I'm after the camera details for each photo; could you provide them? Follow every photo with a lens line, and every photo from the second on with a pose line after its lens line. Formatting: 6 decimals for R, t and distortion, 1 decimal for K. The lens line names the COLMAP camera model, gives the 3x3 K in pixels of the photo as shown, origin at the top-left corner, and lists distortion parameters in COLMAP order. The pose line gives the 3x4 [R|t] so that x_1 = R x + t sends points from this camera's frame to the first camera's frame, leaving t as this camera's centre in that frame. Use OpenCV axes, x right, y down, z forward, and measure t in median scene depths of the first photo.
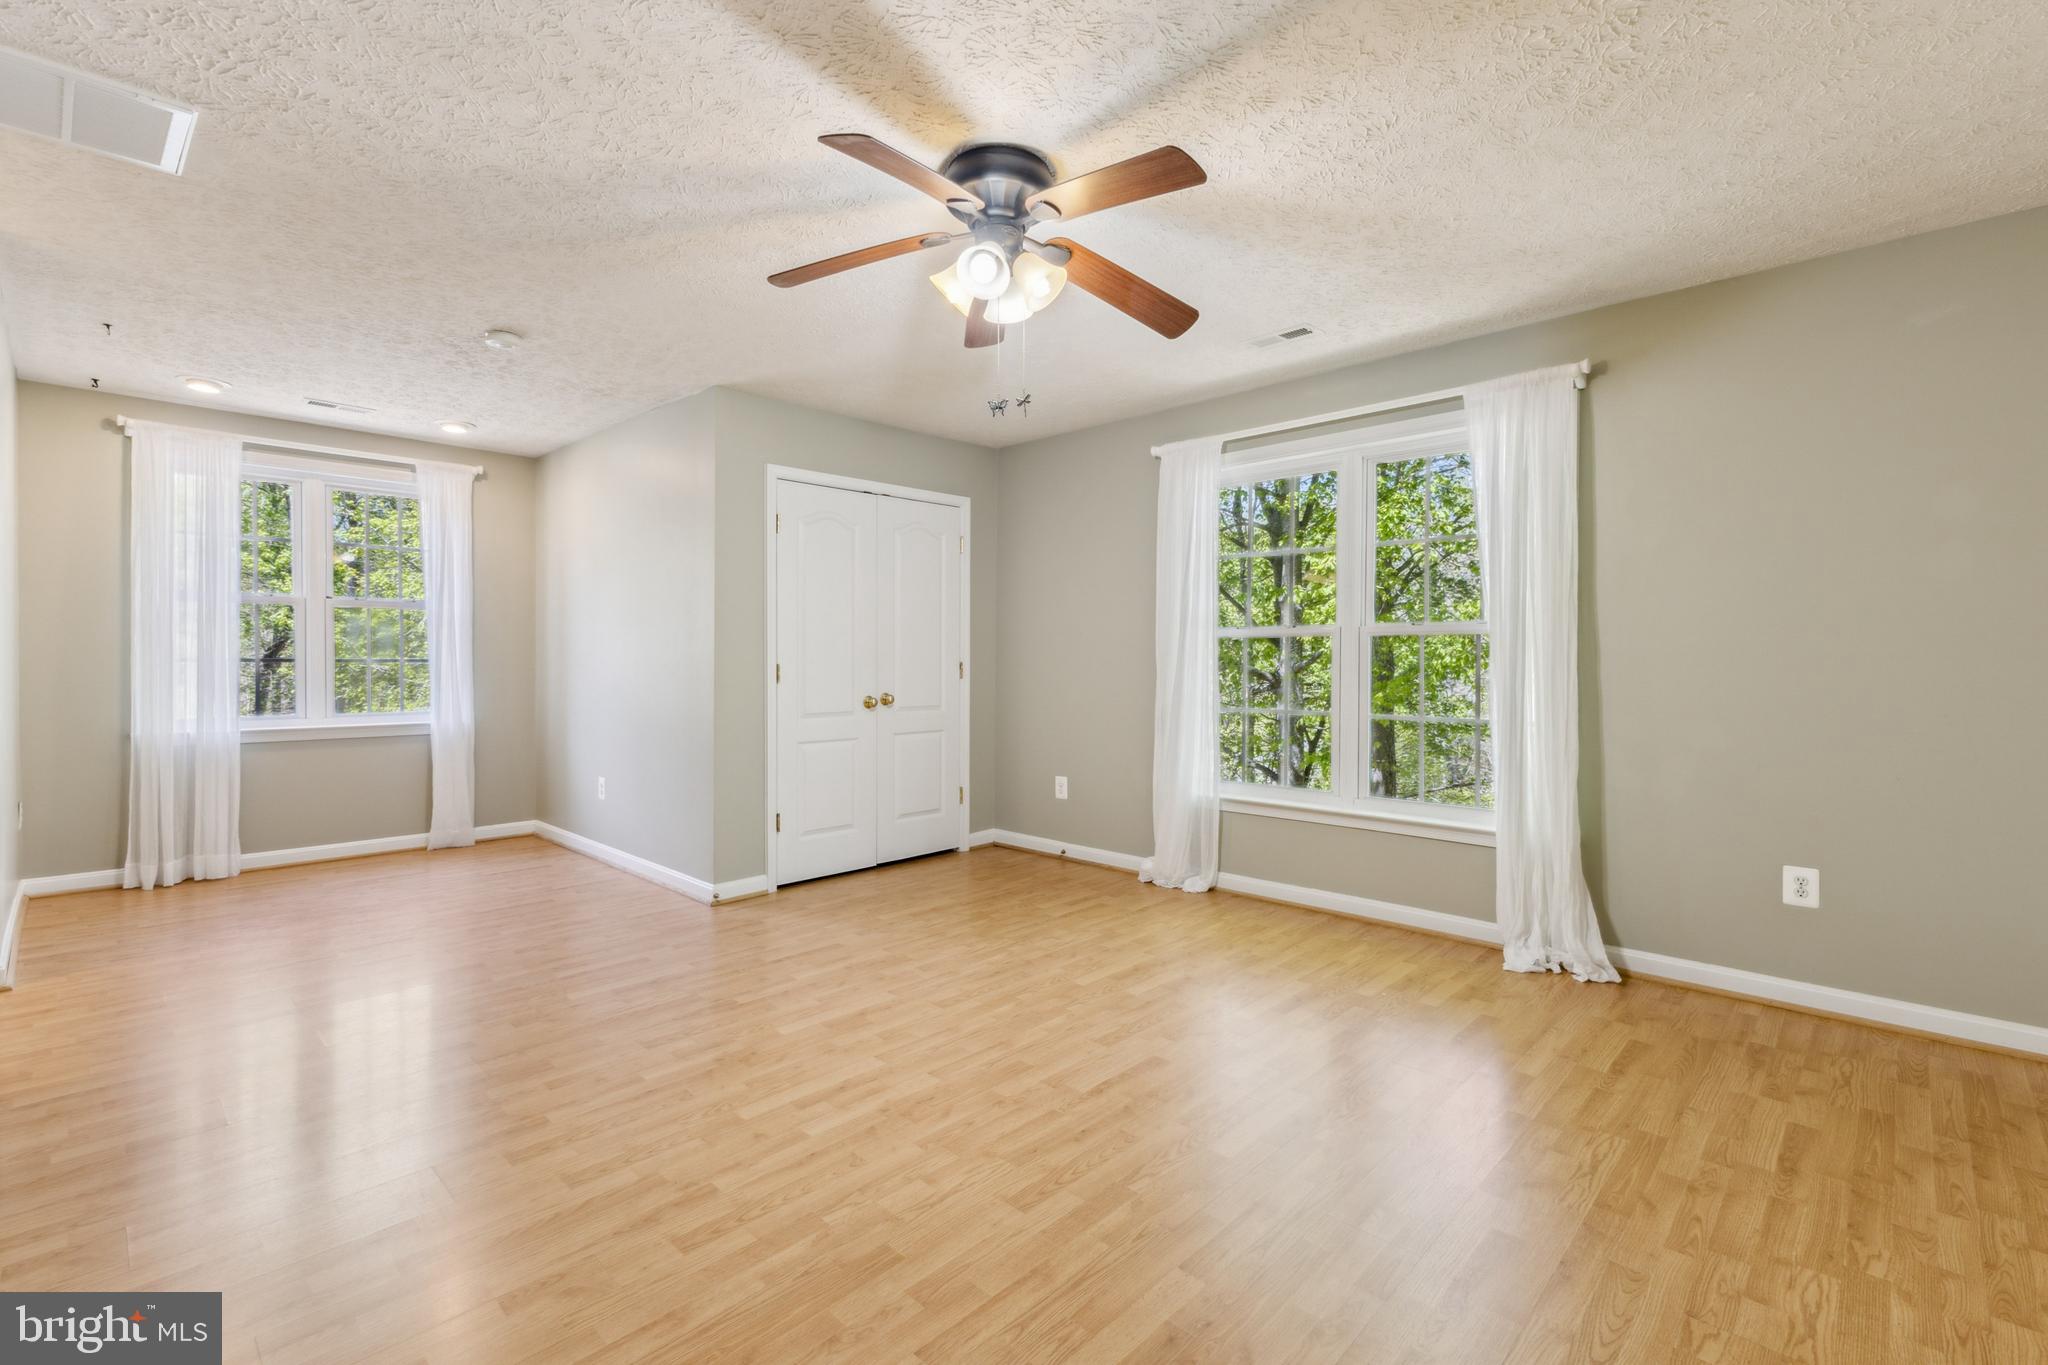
lens RADIAL K [[909.3, 0, 1022.4], [0, 909.3, 653.8], [0, 0, 1]] dist [0.012465, 0.000174]
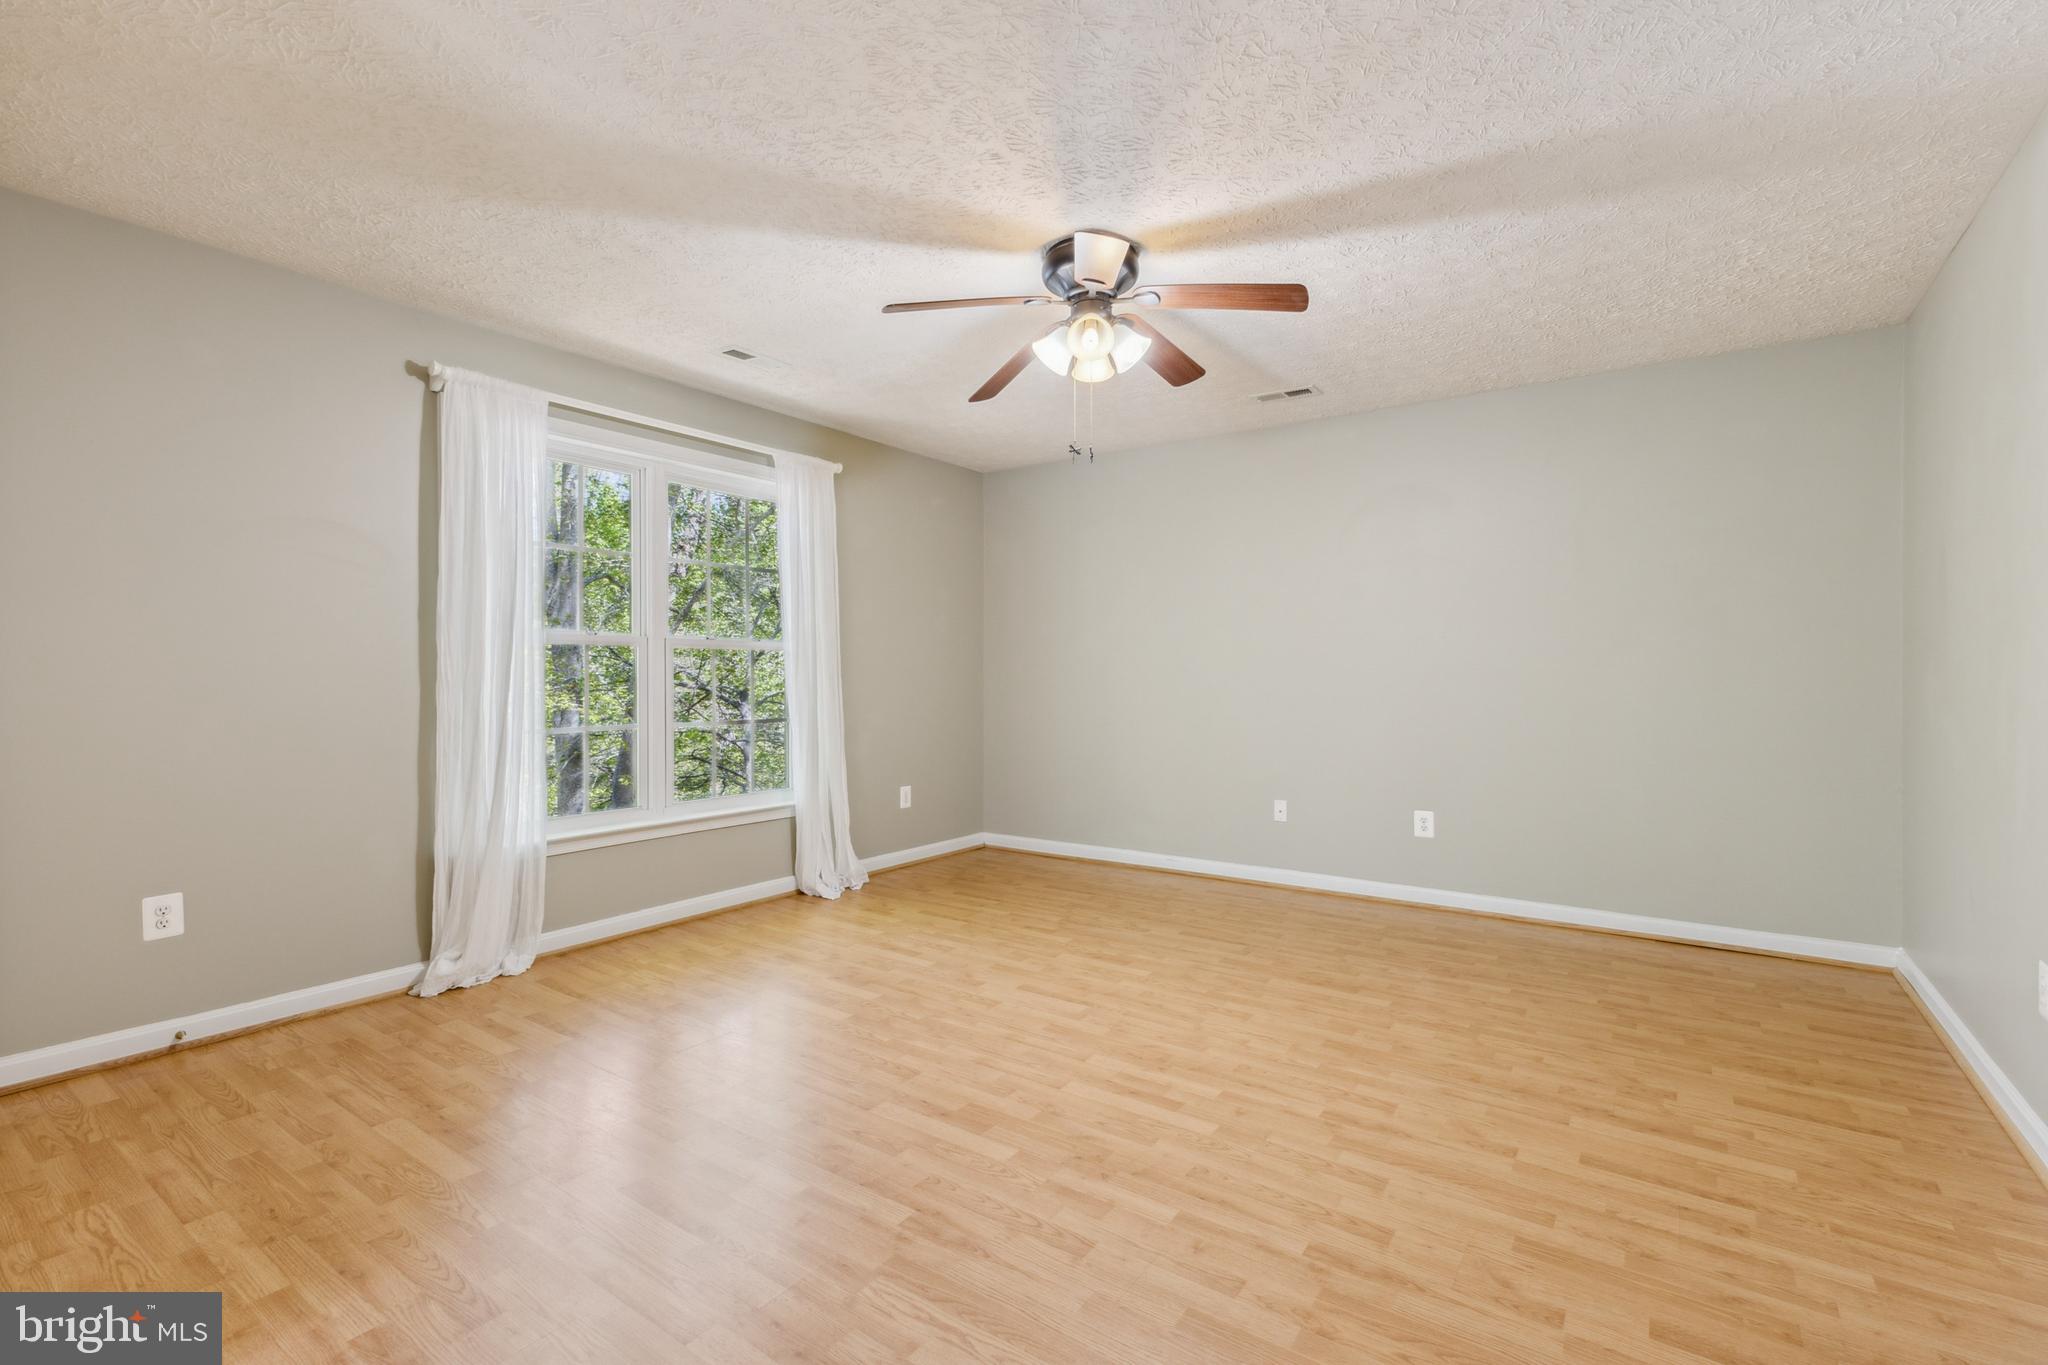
lens RADIAL K [[931.4, 0, 1021.0], [0, 931.4, 664.8], [0, 0, 1]] dist [0.012358, 0.000187]
pose [[-0.160076, 0.006933, 0.987080, -0.947711], [-0.008555, 0.999928, -0.008410, 0.007081], [-0.987068, -0.009791, -0.160005, 1.016286]]
